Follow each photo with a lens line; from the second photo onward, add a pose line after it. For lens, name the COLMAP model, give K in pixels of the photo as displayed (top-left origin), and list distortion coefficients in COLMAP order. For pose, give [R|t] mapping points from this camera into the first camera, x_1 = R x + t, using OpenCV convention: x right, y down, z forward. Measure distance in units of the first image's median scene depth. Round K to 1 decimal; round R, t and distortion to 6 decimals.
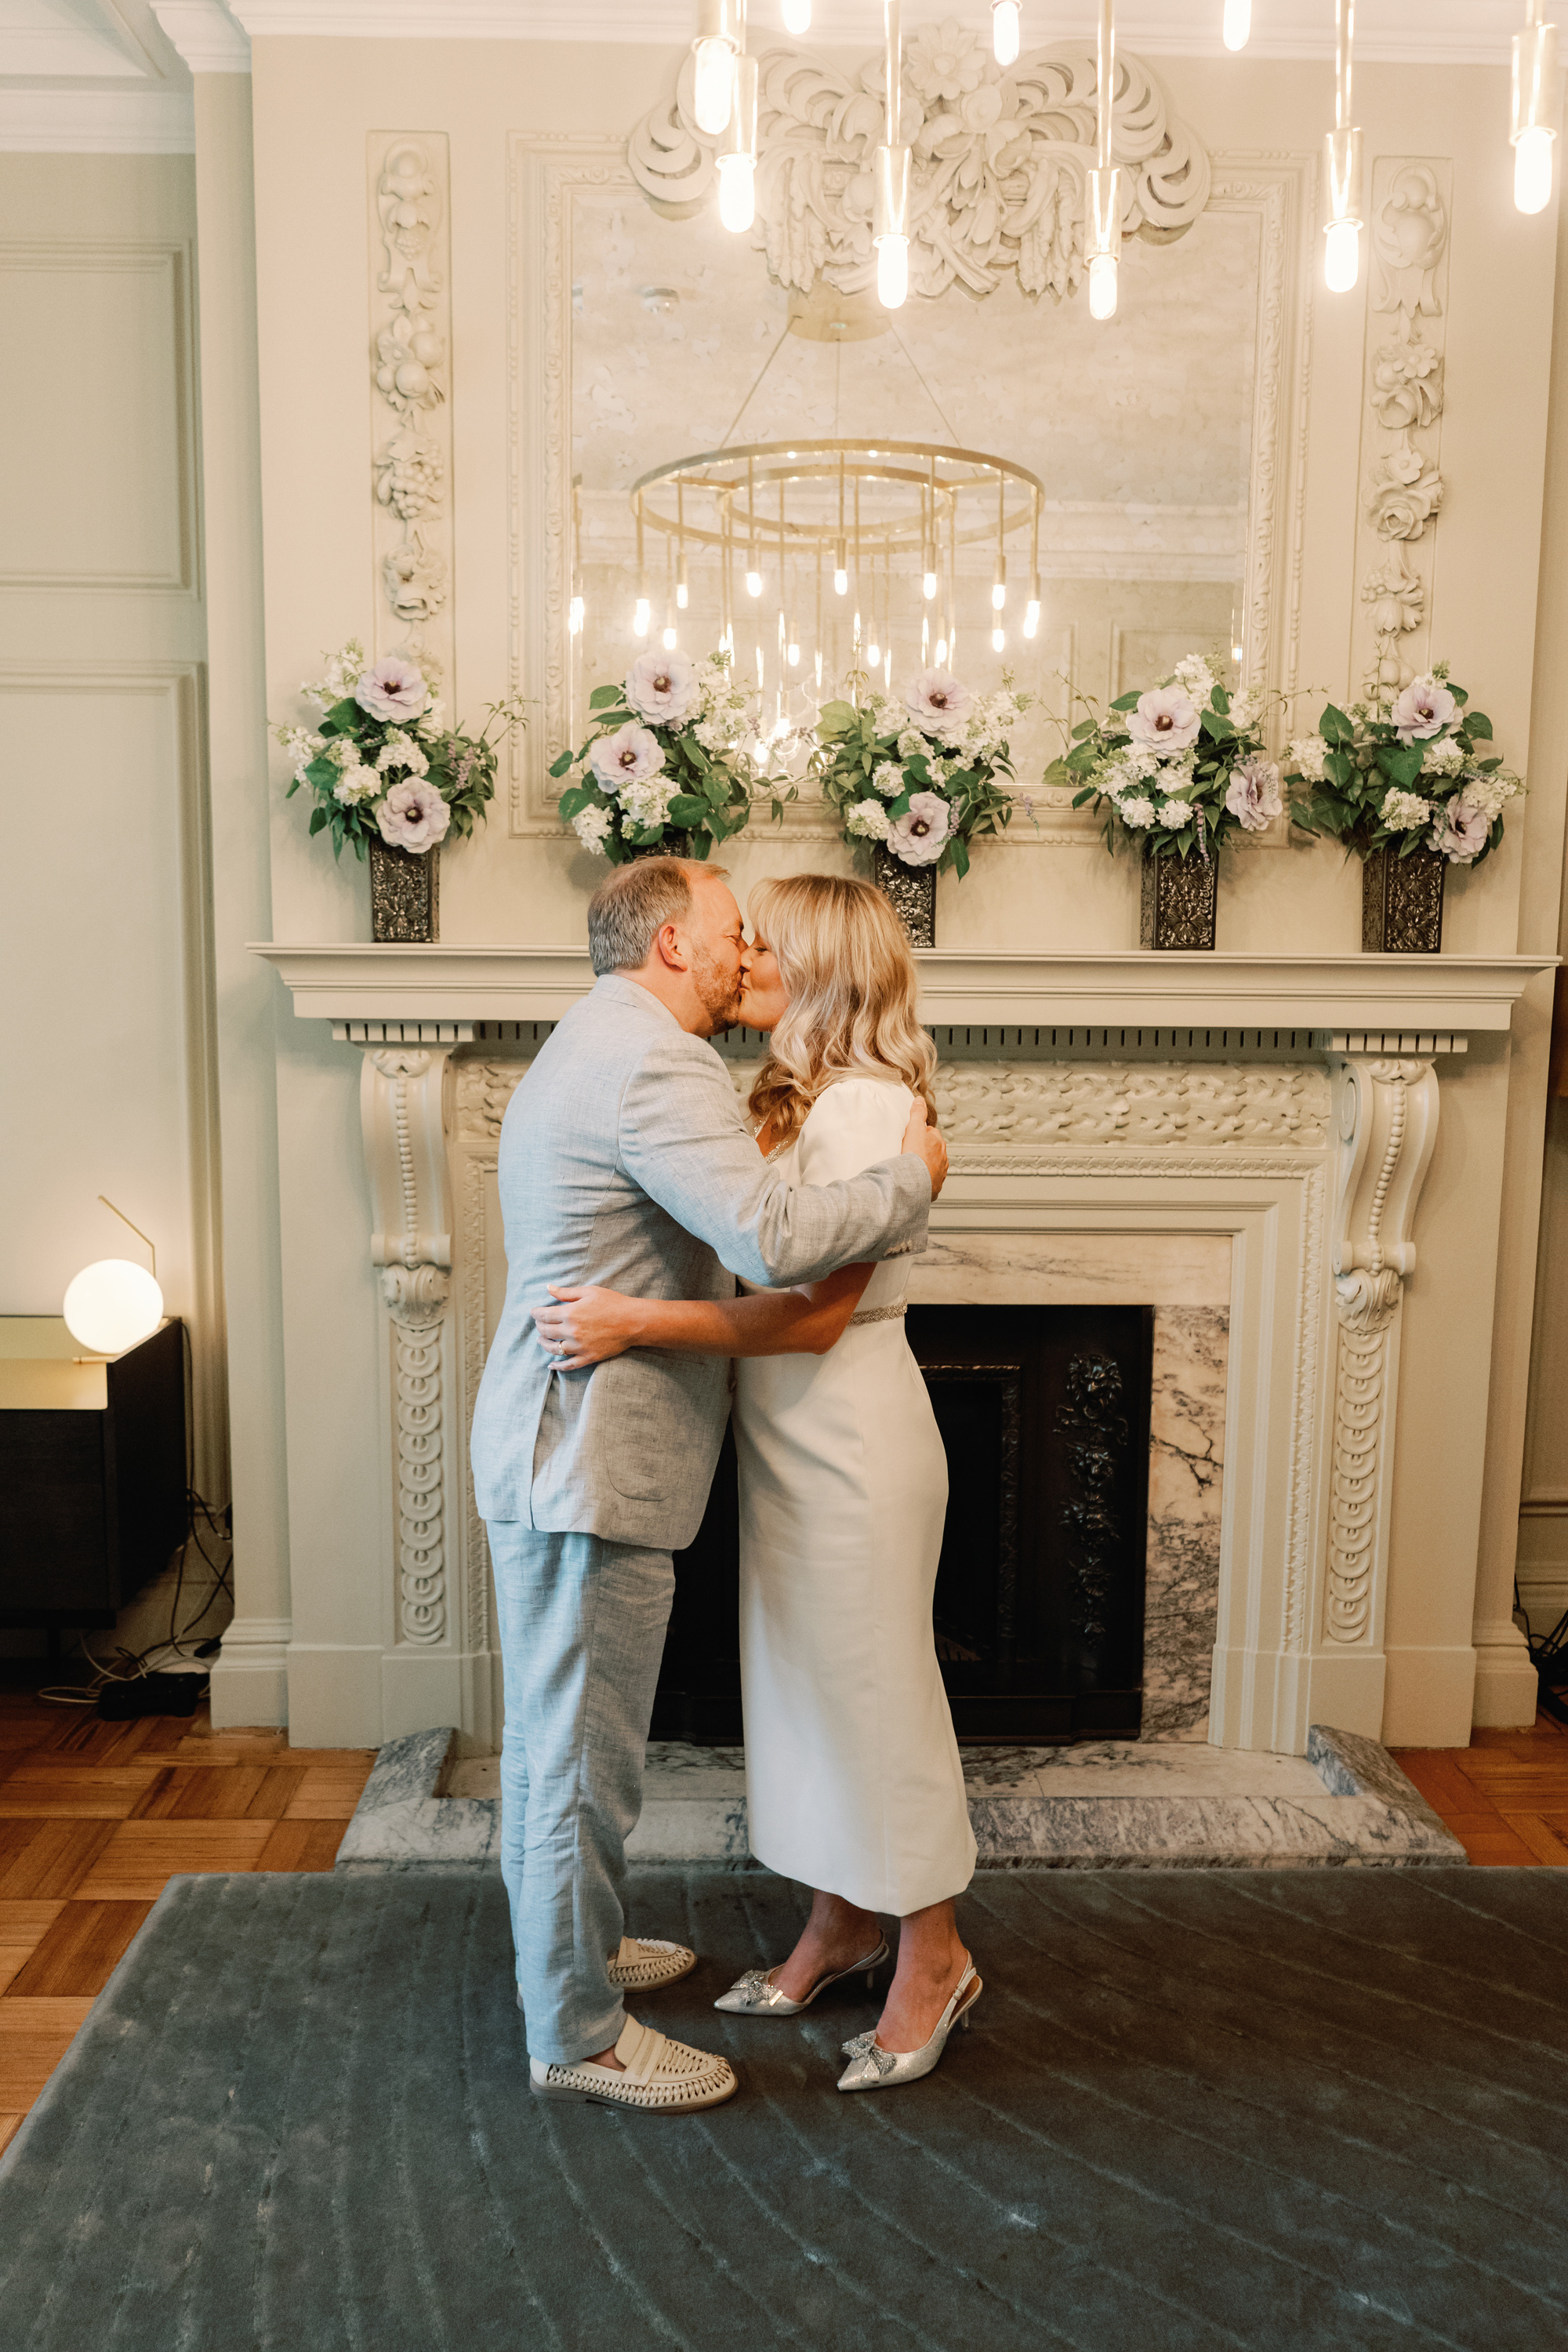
lens RADIAL K [[1808.2, 0, 782.7], [0, 1808.2, 1176.3], [0, 0, 1]] dist [-0.007294, -0.006005]
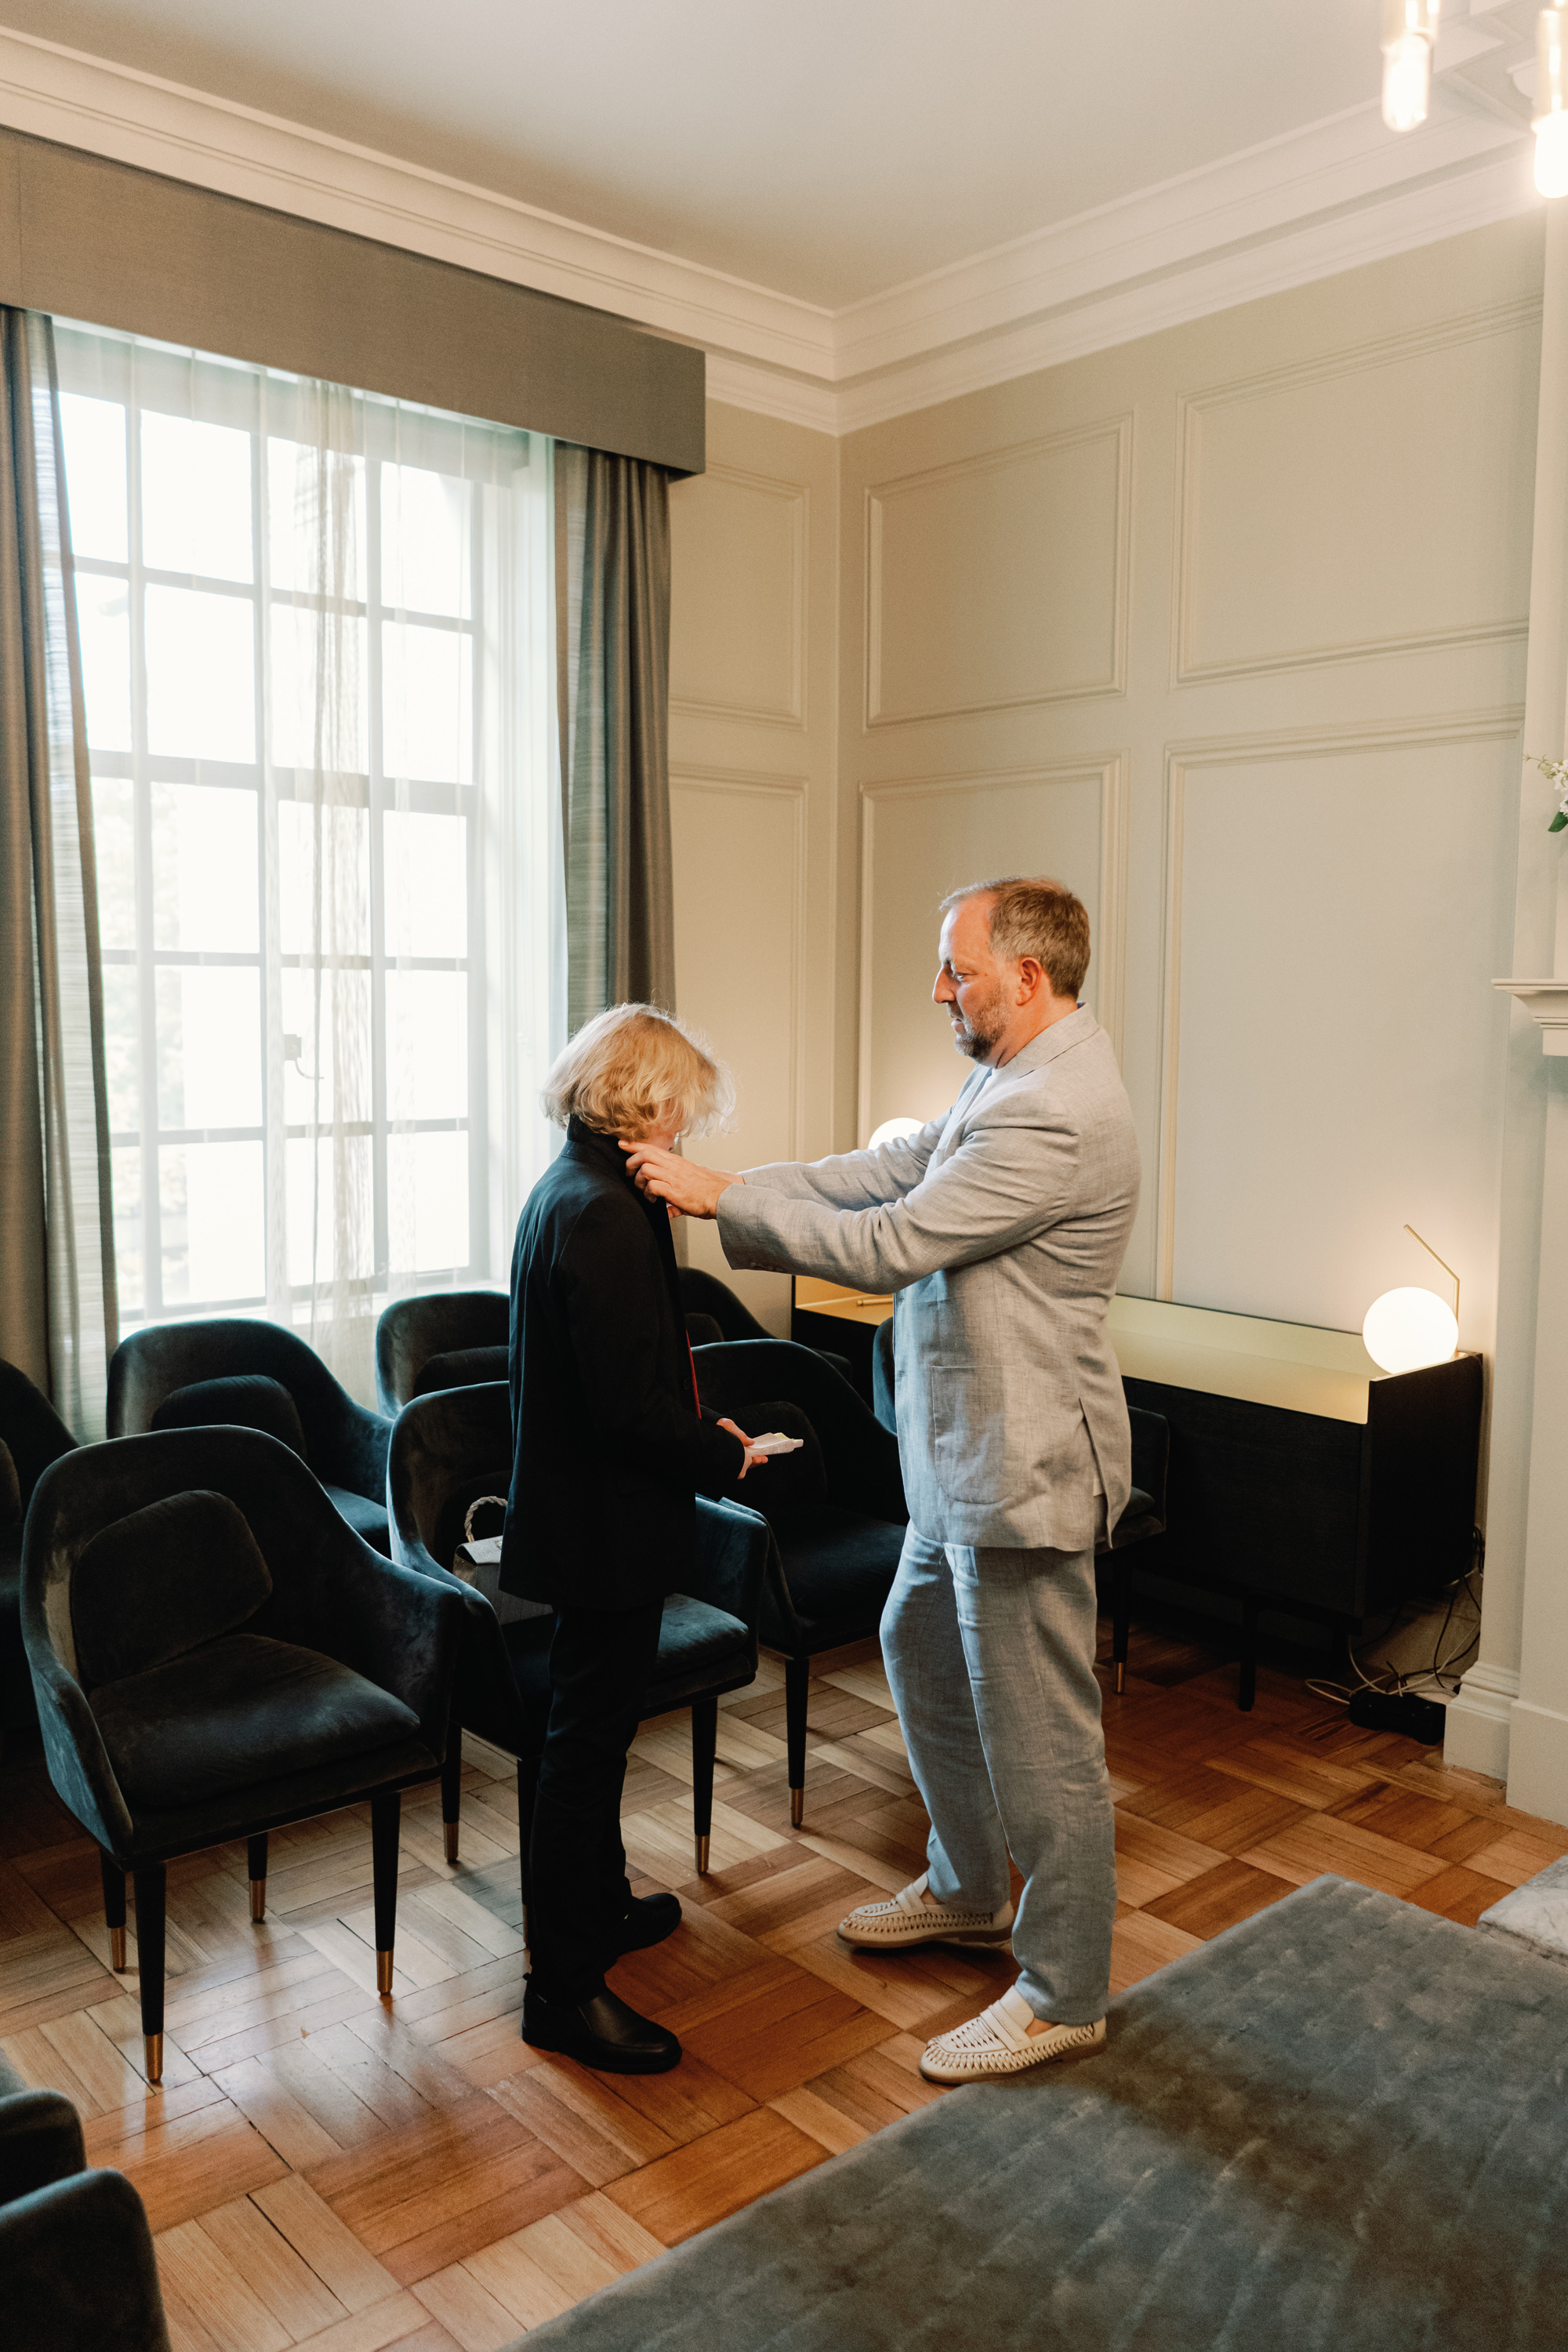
lens RADIAL K [[1808.2, 0, 782.3], [0, 1808.2, 1175.7], [0, 0, 1]] dist [-0.007294, -0.006005]
pose [[0.637819, 0.072076, -0.766806, 0.205964], [-0.096326, 0.995259, 0.013427, 0.003827], [0.764139, 0.065299, 0.641738, 0.059416]]
